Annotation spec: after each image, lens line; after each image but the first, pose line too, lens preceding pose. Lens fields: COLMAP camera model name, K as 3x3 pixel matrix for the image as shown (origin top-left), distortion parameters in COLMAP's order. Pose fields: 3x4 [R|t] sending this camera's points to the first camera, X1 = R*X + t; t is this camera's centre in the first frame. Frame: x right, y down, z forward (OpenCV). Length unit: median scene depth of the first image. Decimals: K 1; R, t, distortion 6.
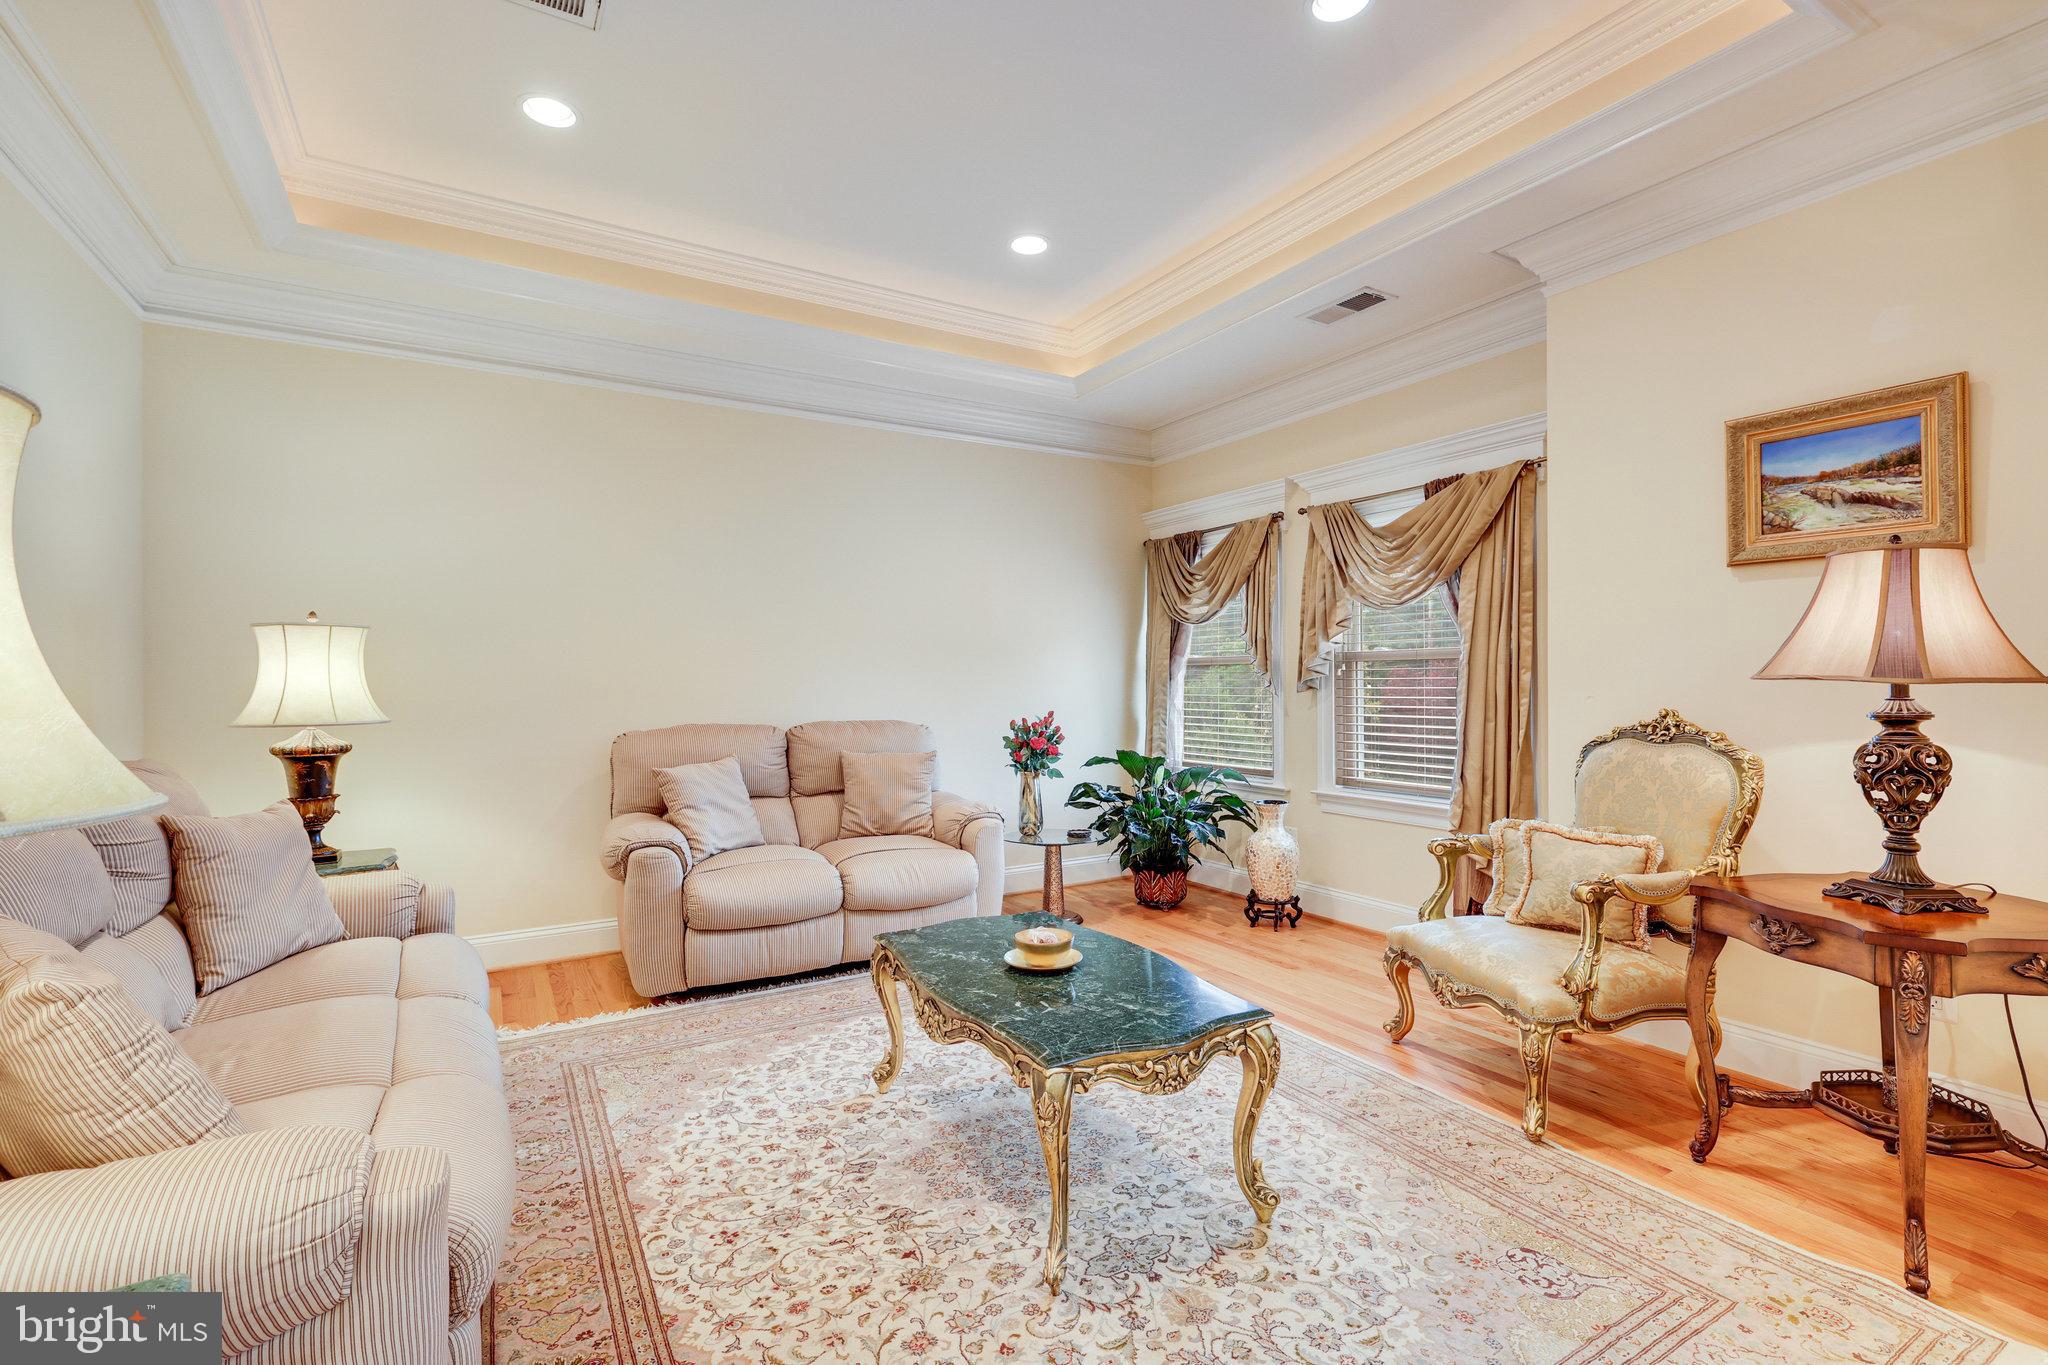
lens RADIAL K [[927.3, 0, 1017.2], [0, 927.3, 677.1], [0, 0, 1]] dist [0.002167, -0.000526]
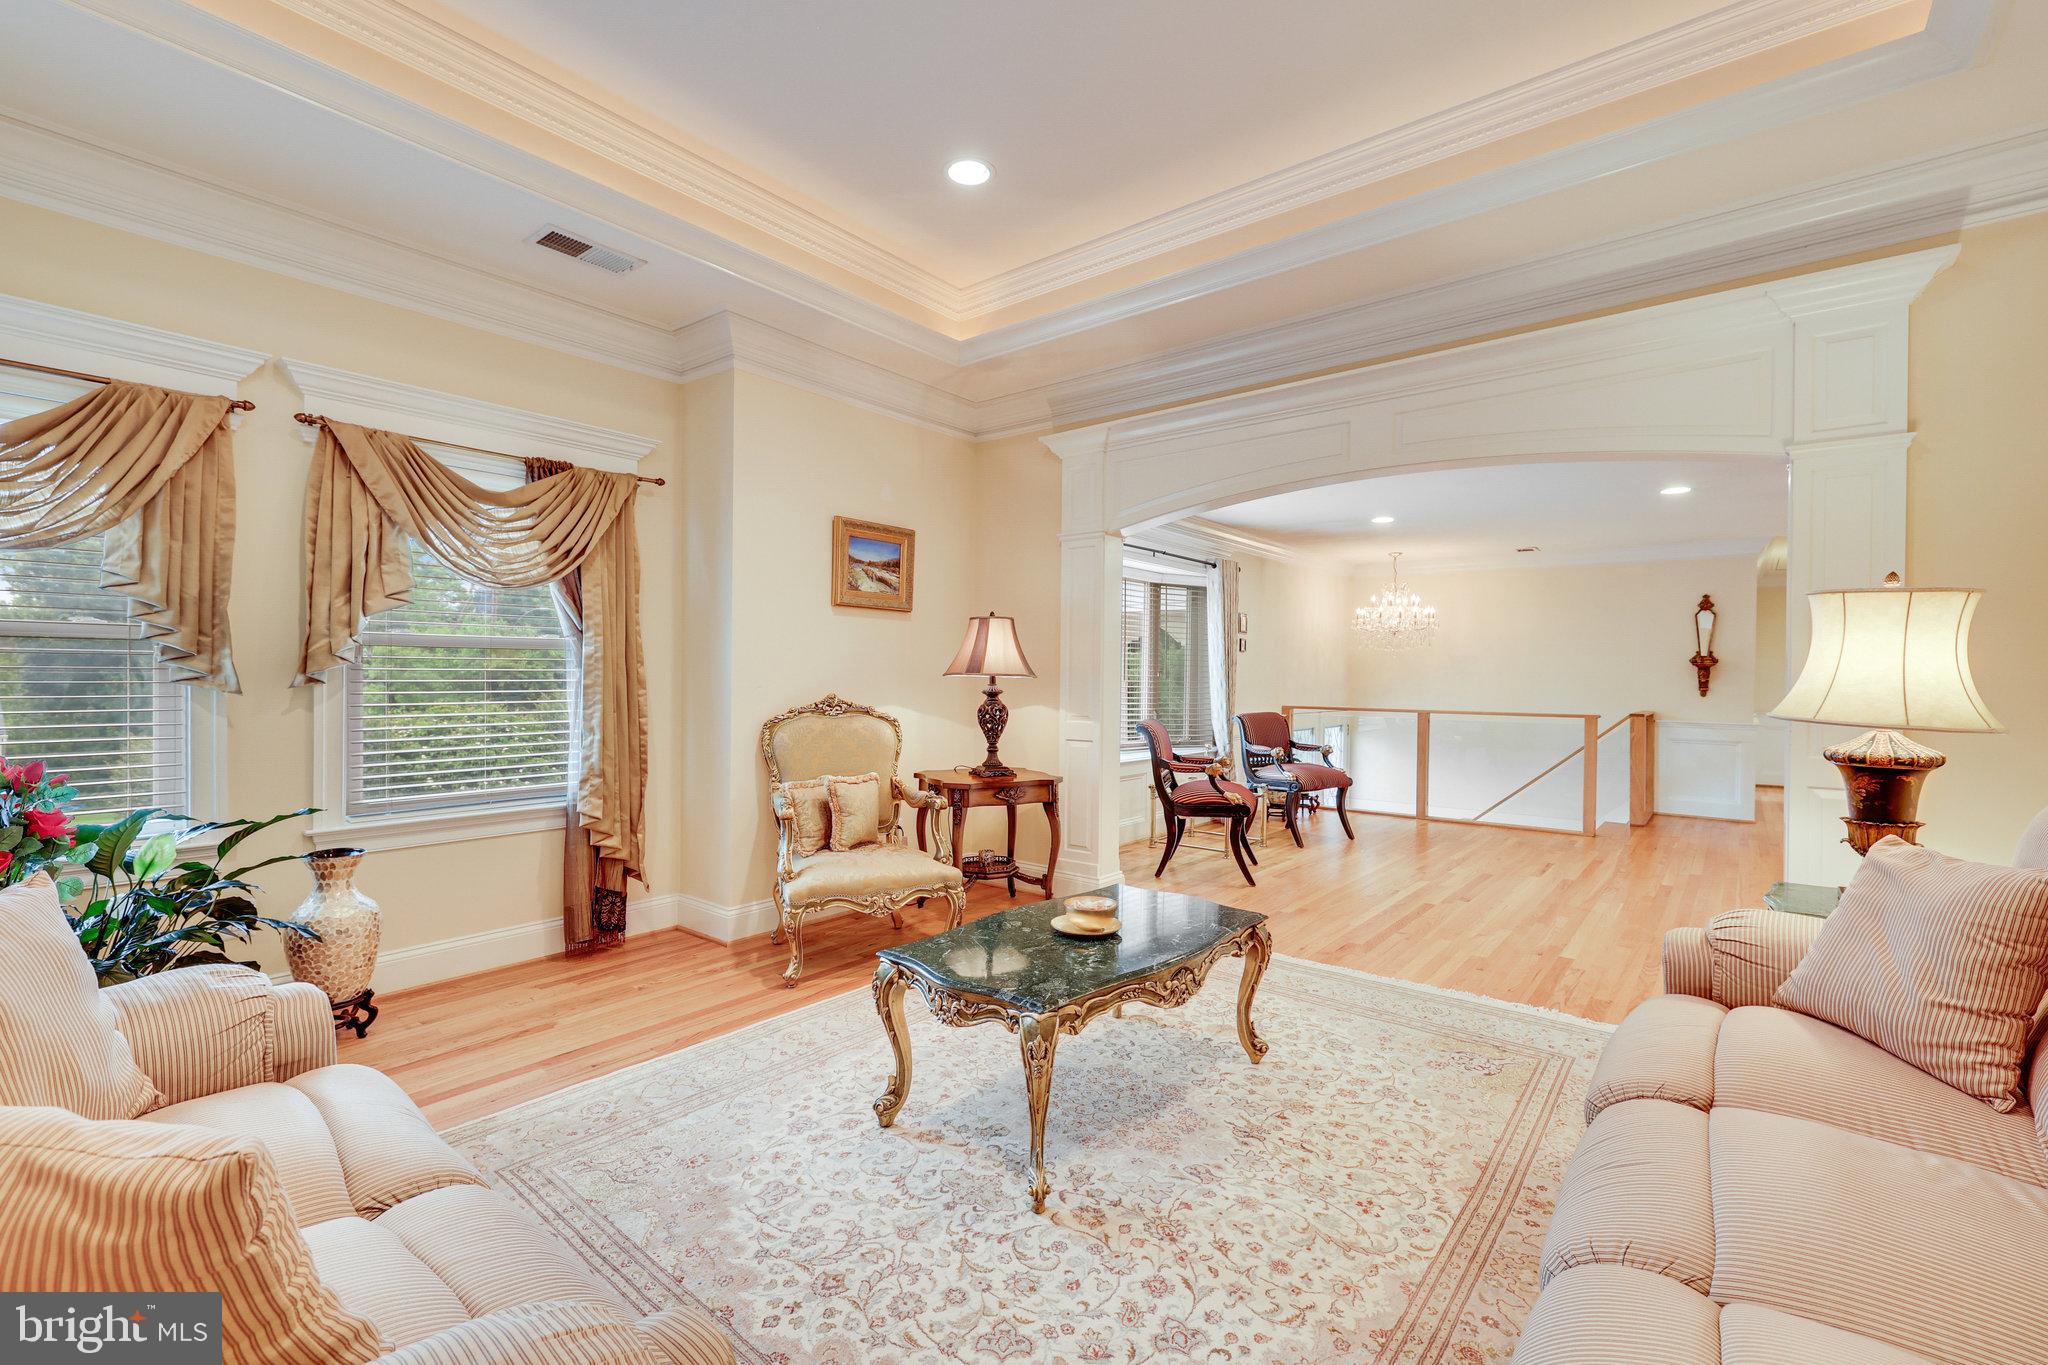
lens RADIAL K [[896.9, 0, 1005.9], [0, 896.9, 674.4], [0, 0, 1]] dist [0.000196, -0.001244]
pose [[-0.341941, 0.003864, 0.939714, -0.724548], [-0.009451, 0.999927, -0.007551, 0.010248], [-0.939674, -0.011463, -0.341879, 1.118464]]
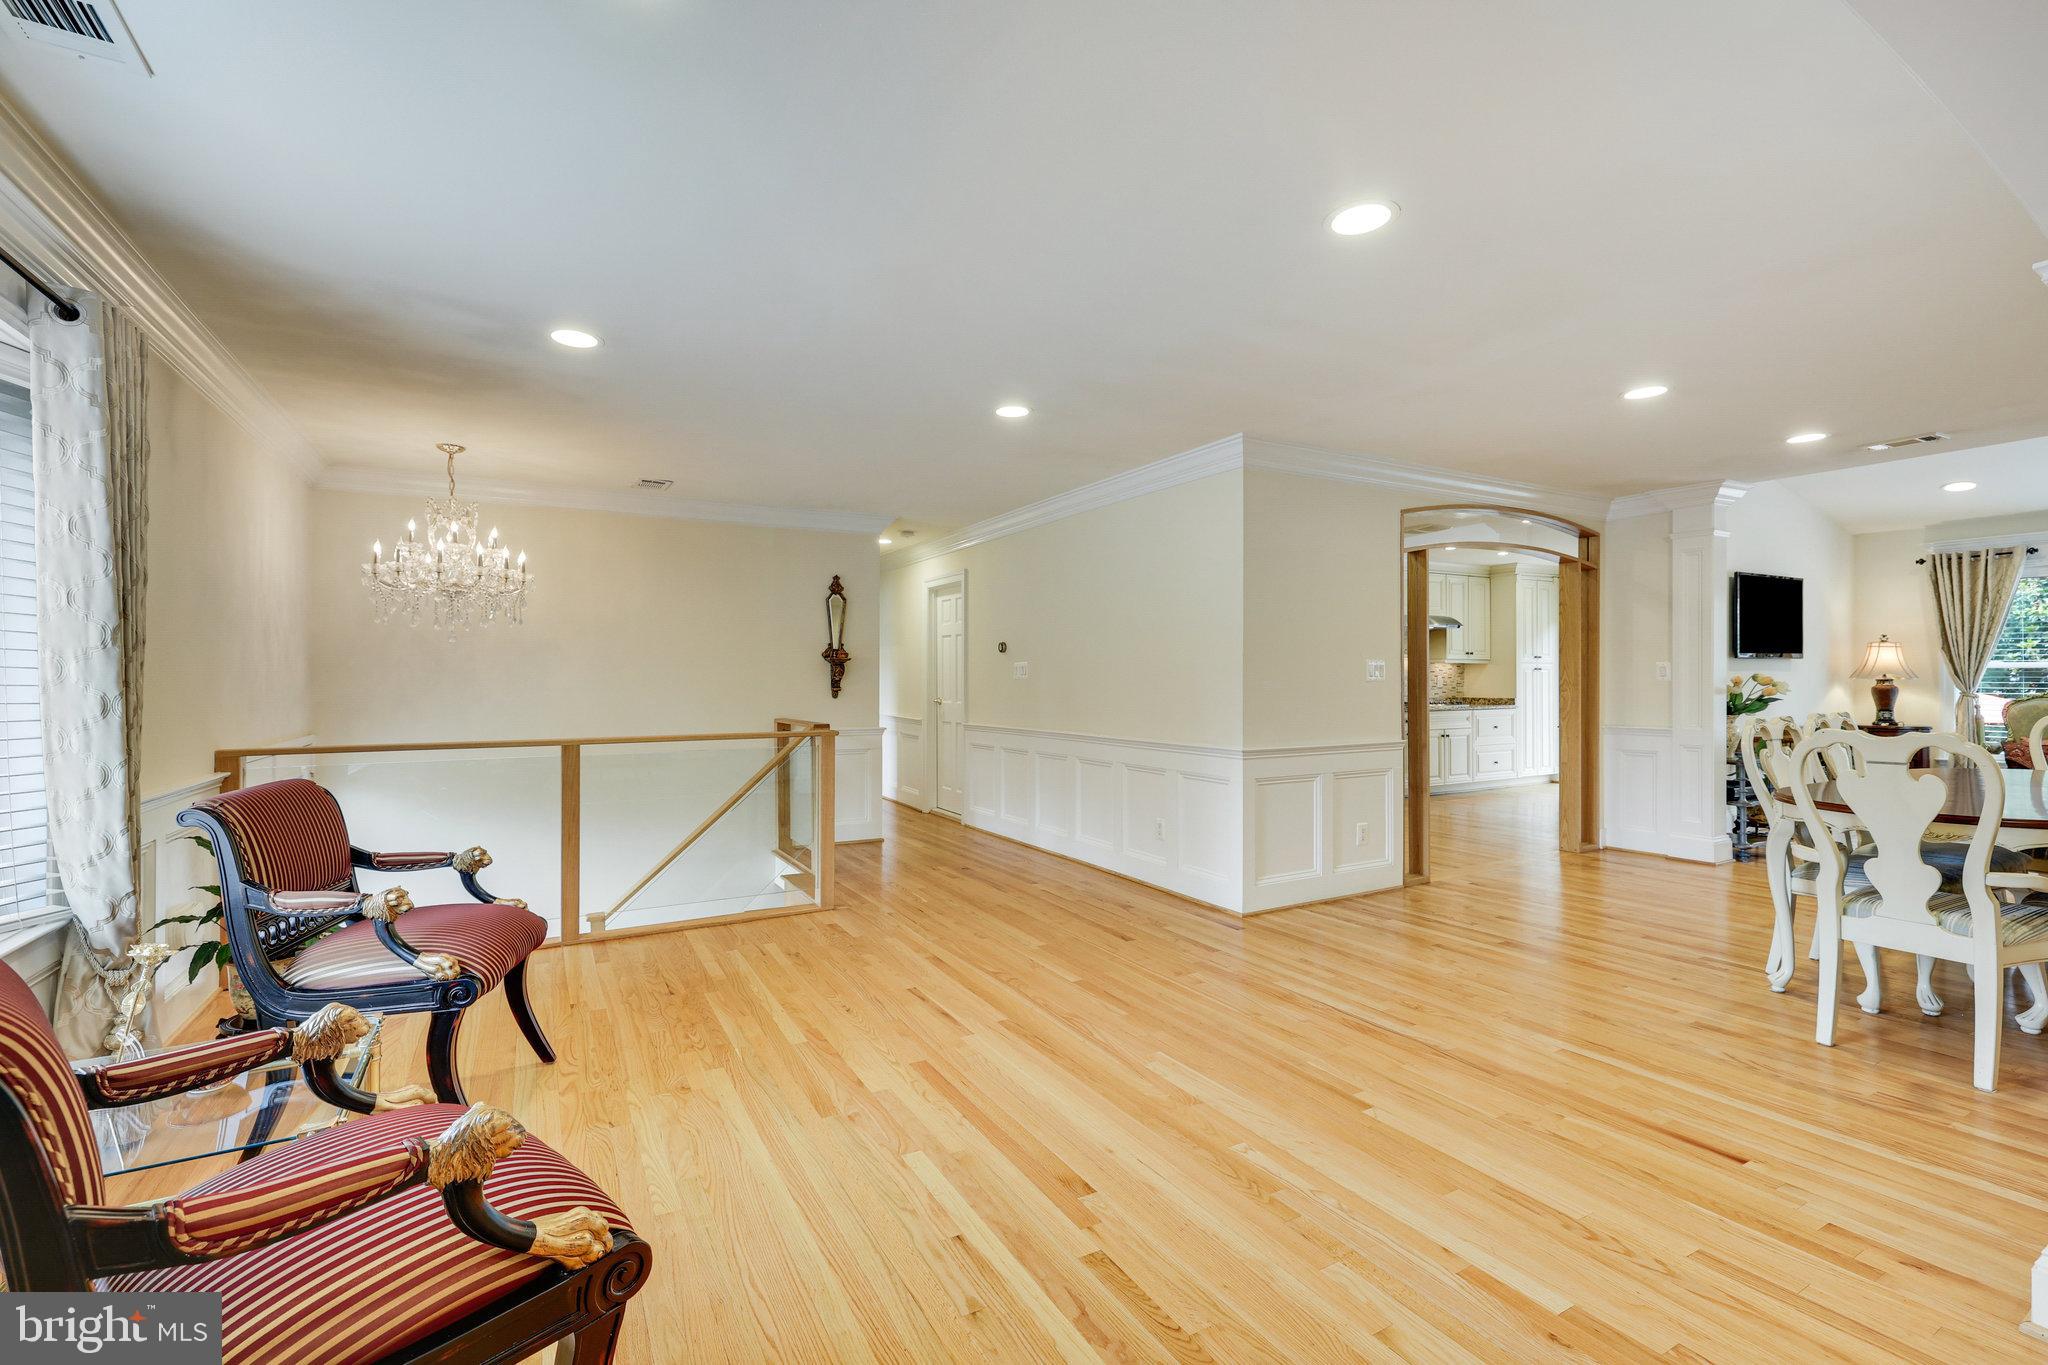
lens RADIAL K [[896.9, 0, 1029.1], [0, 896.9, 680.5], [0, 0, 1]] dist [0.000196, -0.001244]
pose [[-0.999804, 0.008667, 0.017790, 0.488913], [0.008690, 0.999961, 0.001222, -0.003827], [-0.017779, 0.001376, -0.999841, 0.514426]]
